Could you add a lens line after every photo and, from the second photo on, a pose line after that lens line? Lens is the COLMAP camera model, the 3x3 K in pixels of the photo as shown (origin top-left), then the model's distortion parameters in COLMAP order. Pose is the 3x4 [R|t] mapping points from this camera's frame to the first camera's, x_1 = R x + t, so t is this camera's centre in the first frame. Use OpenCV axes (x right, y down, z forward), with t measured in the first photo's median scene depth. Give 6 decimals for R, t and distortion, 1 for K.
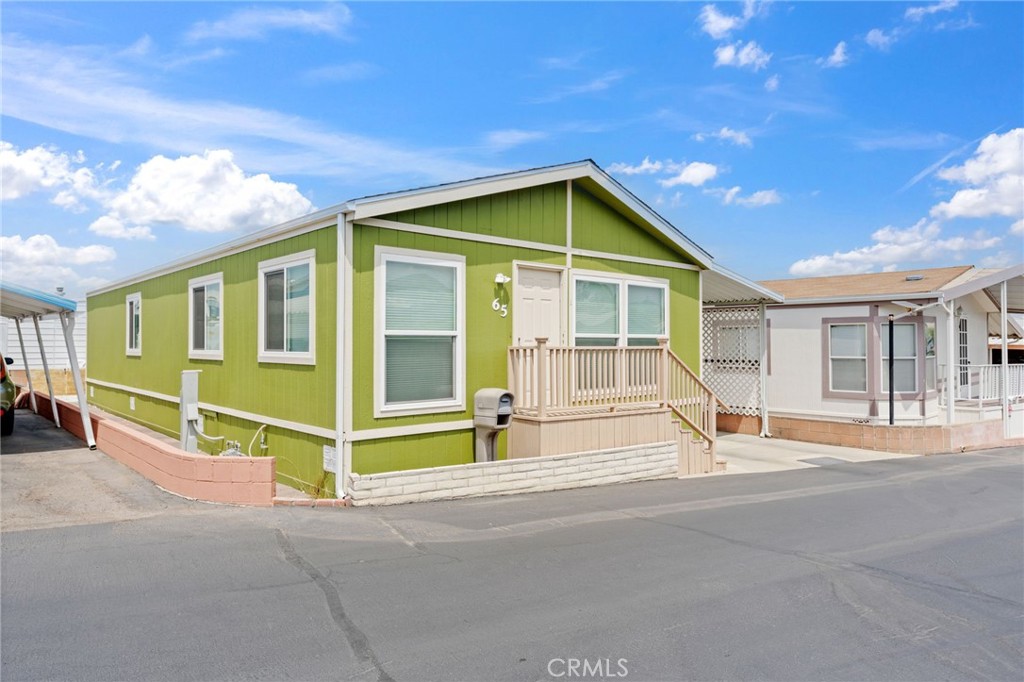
lens RADIAL K [[661.0, 0, 507.5], [0, 661.0, 331.2], [0, 0, 1]] dist [-0.002290, 0.001879]
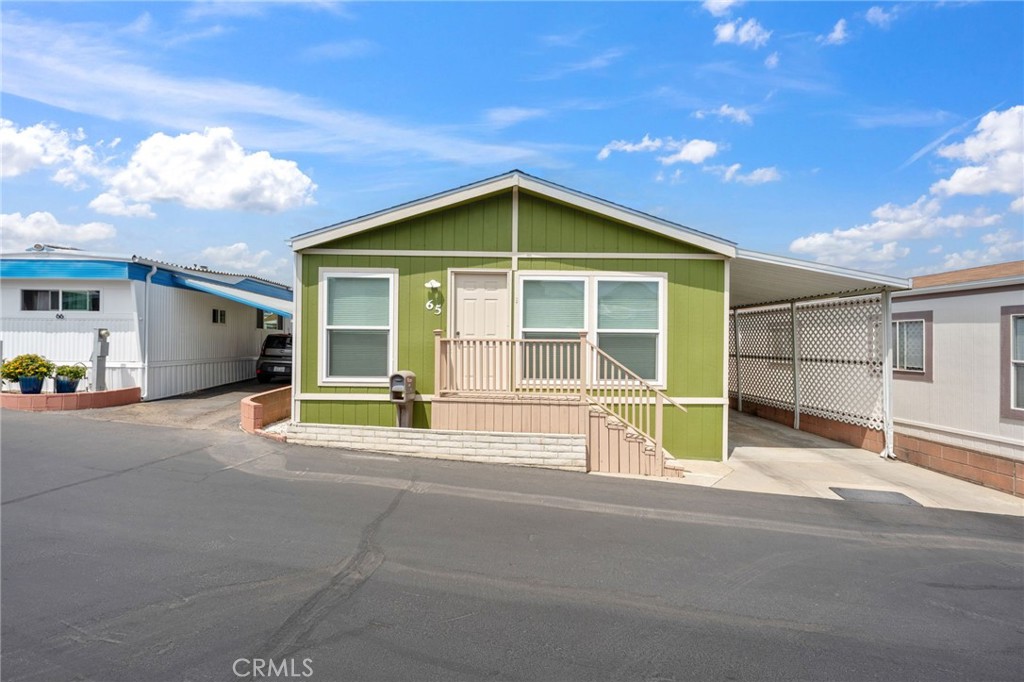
lens RADIAL K [[483.7, 0, 513.3], [0, 483.7, 340.8], [0, 0, 1]] dist [0.001258, -0.001677]
pose [[0.746471, 0.006450, -0.665387, 0.681774], [0.000957, 0.999942, 0.010767, 0.017174], [0.665417, -0.008674, 0.746421, 0.402340]]
